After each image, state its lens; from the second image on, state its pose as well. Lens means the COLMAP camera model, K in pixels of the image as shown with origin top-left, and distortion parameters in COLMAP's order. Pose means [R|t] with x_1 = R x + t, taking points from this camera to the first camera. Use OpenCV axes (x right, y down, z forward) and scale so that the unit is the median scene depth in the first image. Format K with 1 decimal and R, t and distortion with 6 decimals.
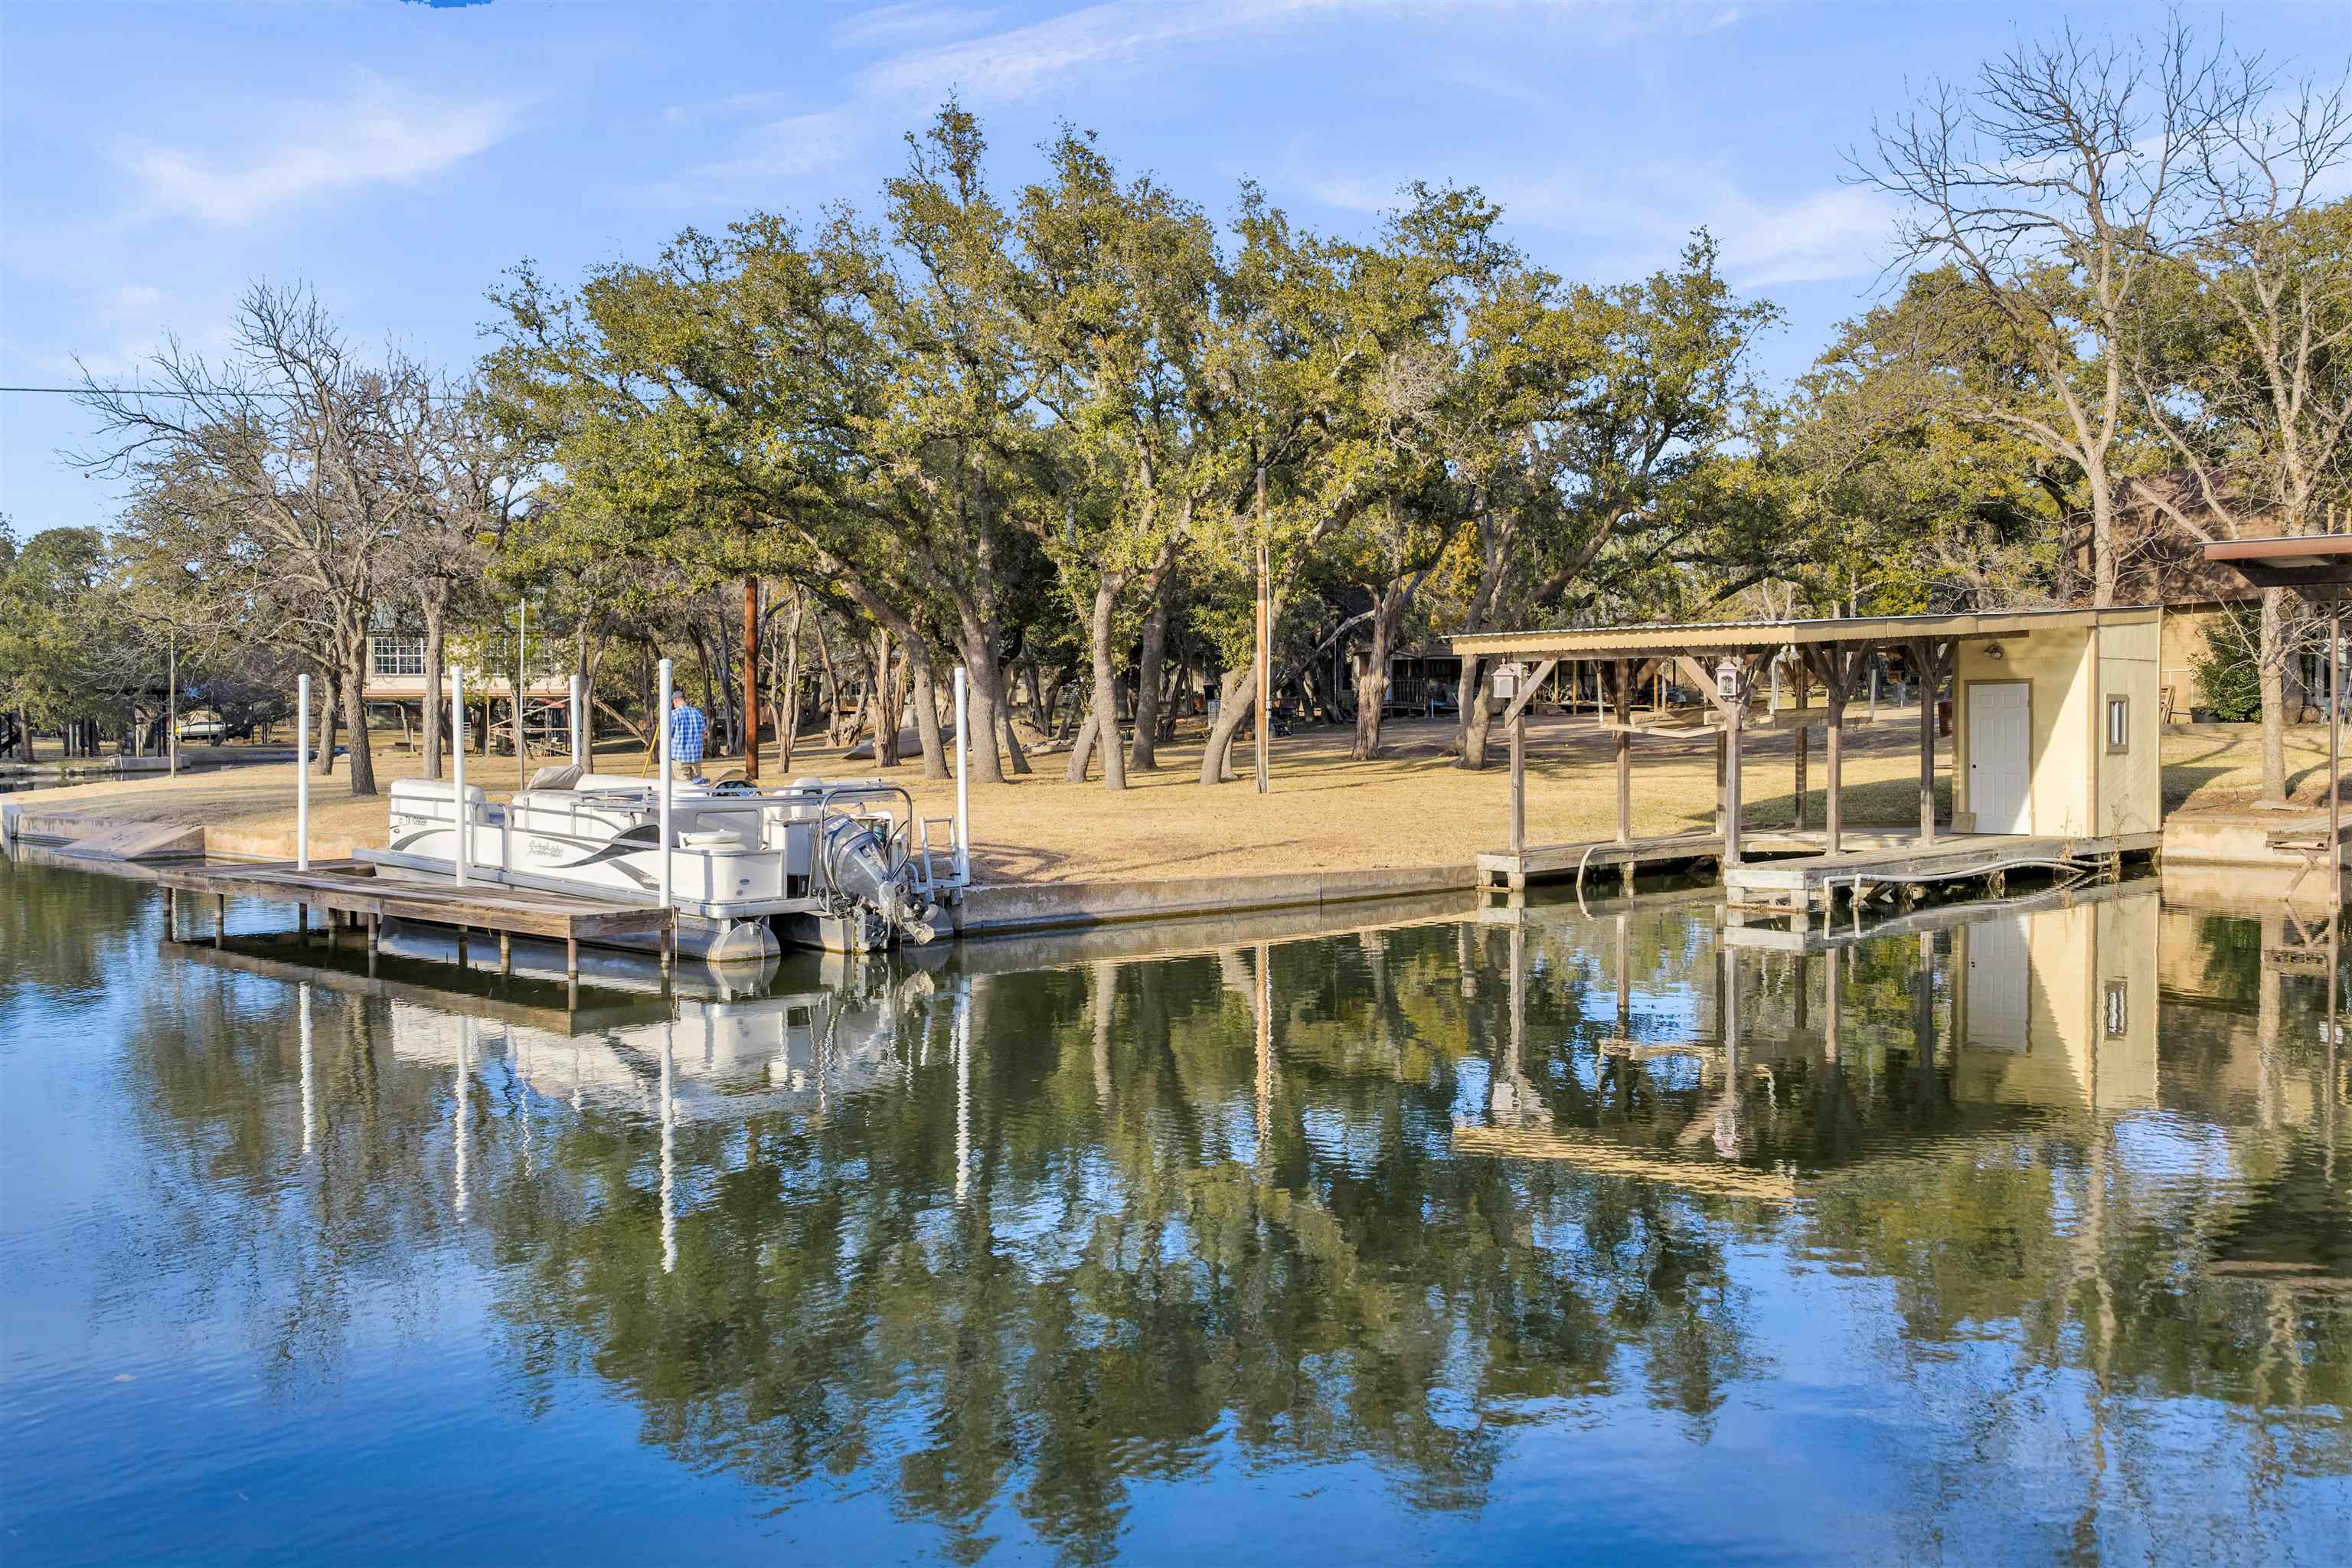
lens RADIAL K [[1983.0, 0, 1172.2], [0, 1983.0, 787.7], [0, 0, 1]] dist [0.020996, -0.019215]
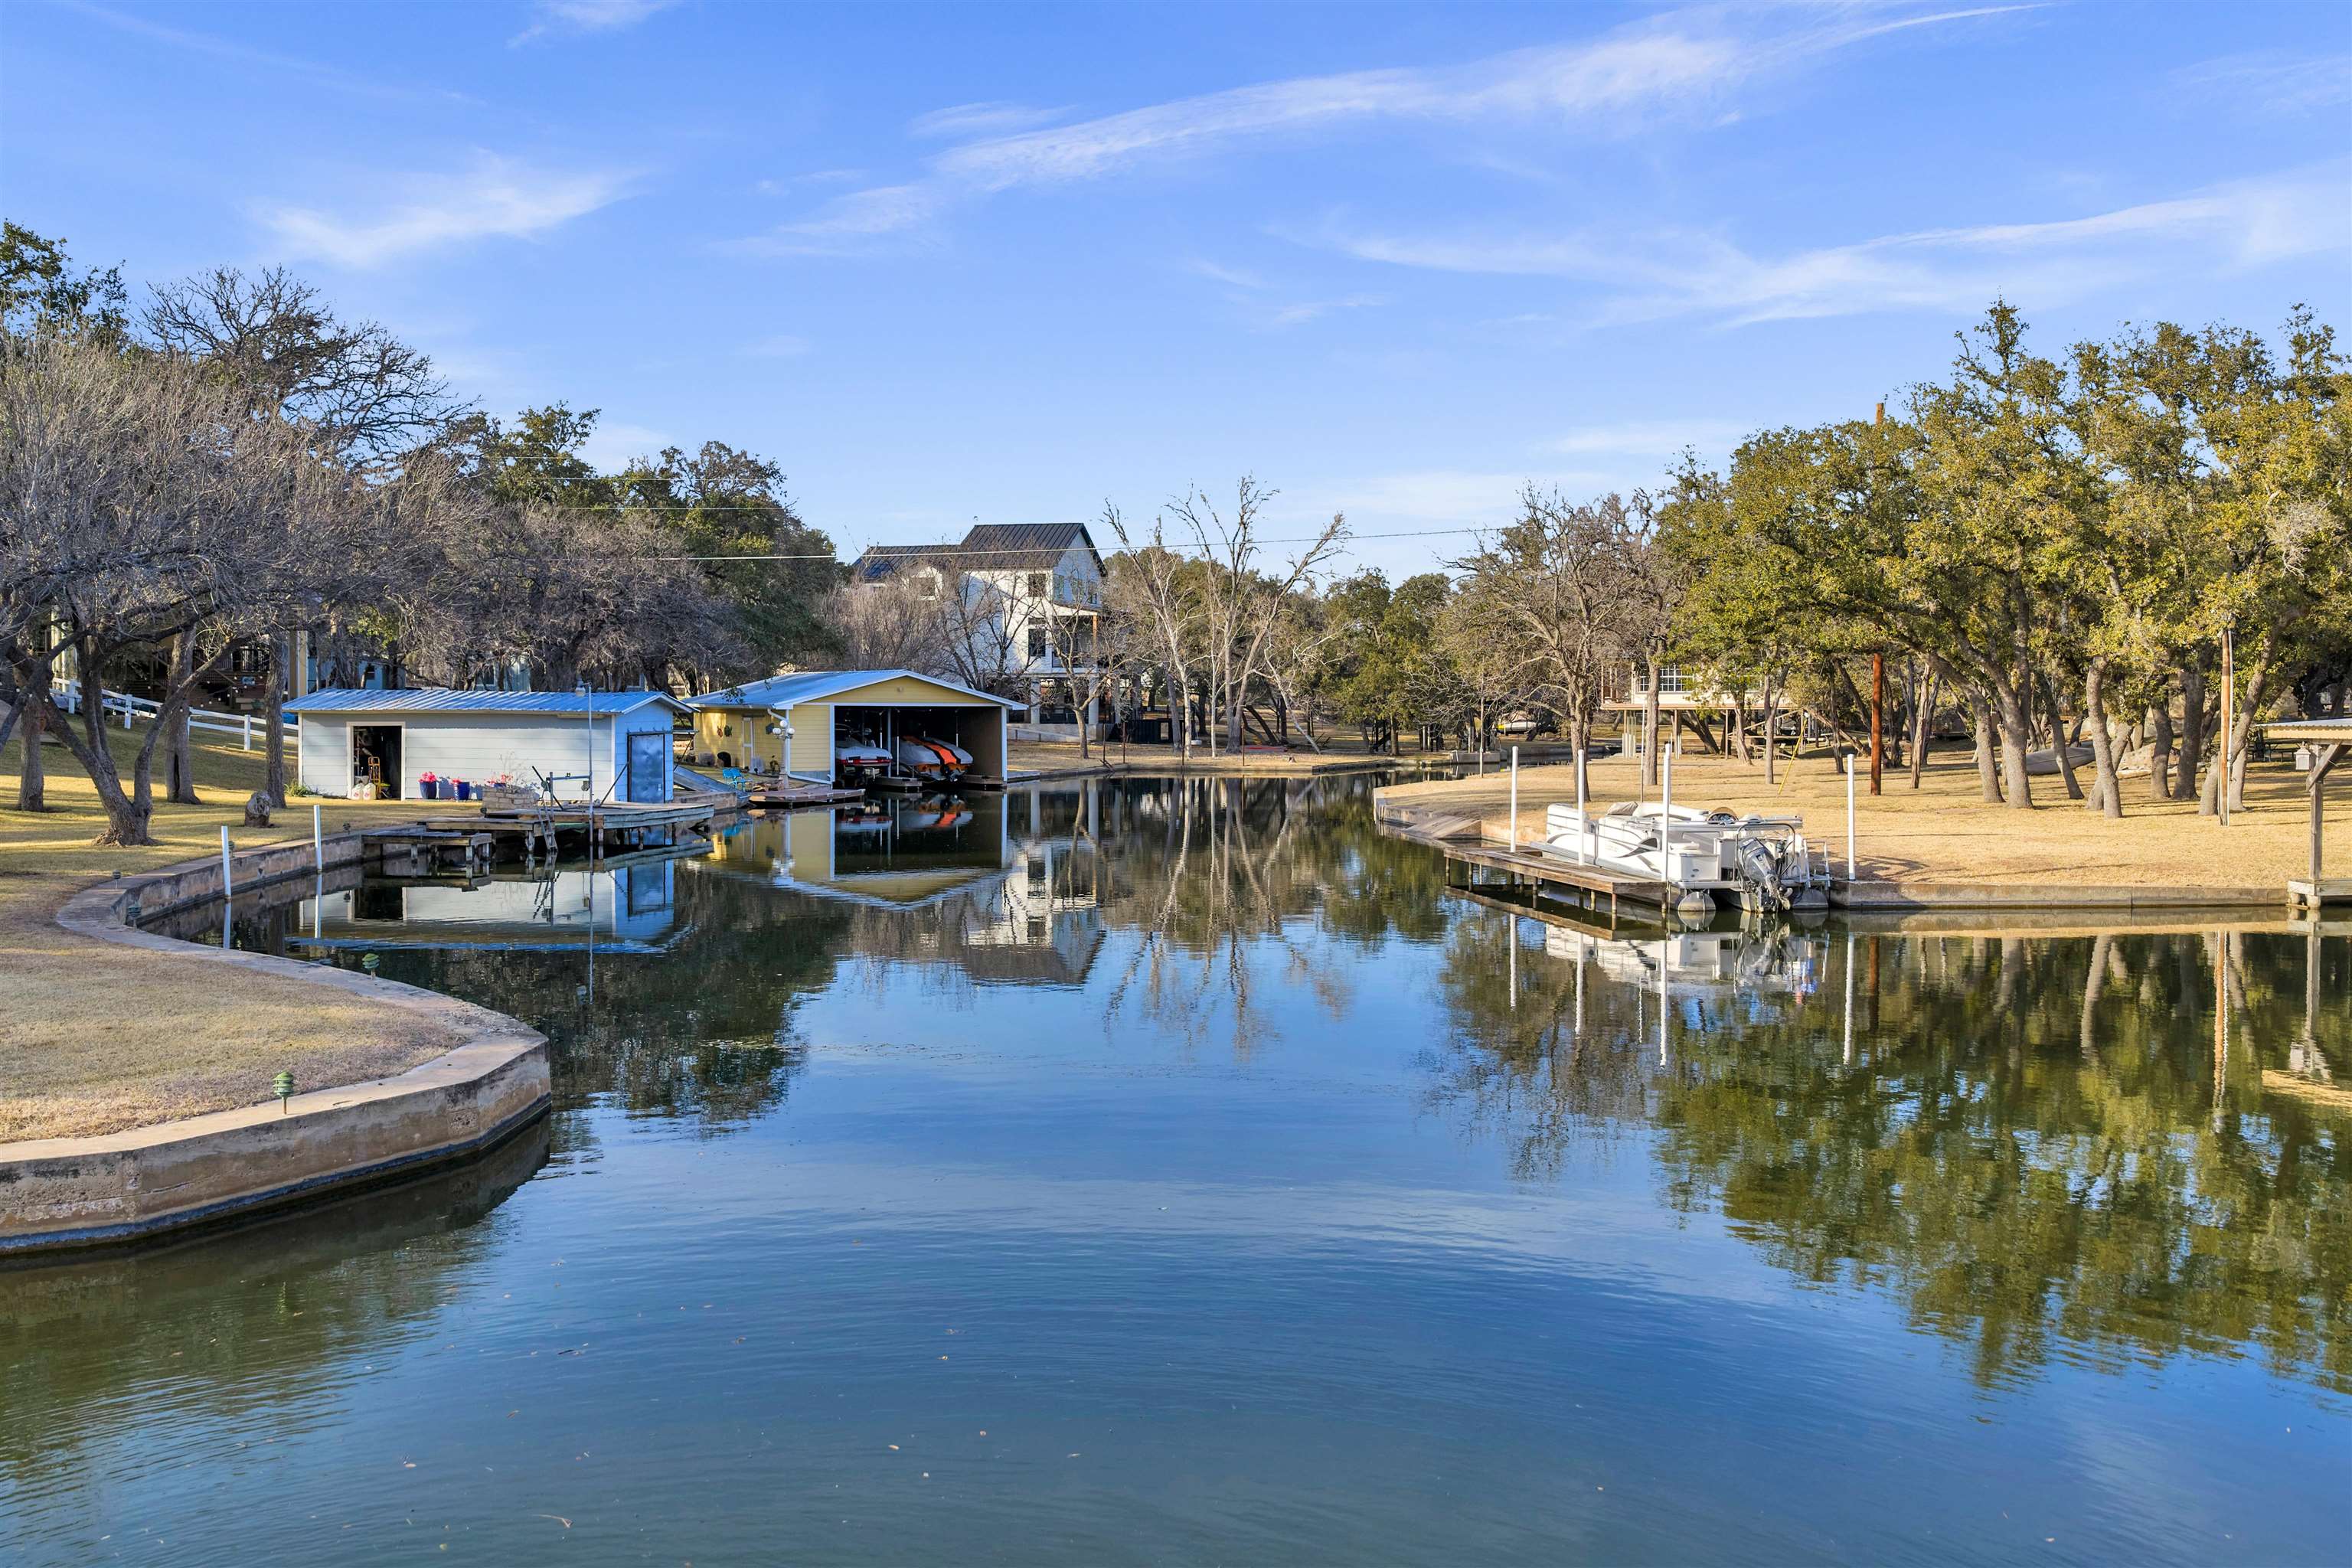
lens RADIAL K [[1983.0, 0, 1174.2], [0, 1983.0, 781.7], [0, 0, 1]] dist [0.020996, -0.019215]
pose [[0.804916, 0.027621, -0.592746, 0.433049], [-0.024336, 0.999612, 0.013533, -0.043971], [0.592890, 0.003533, 0.805276, -0.718010]]
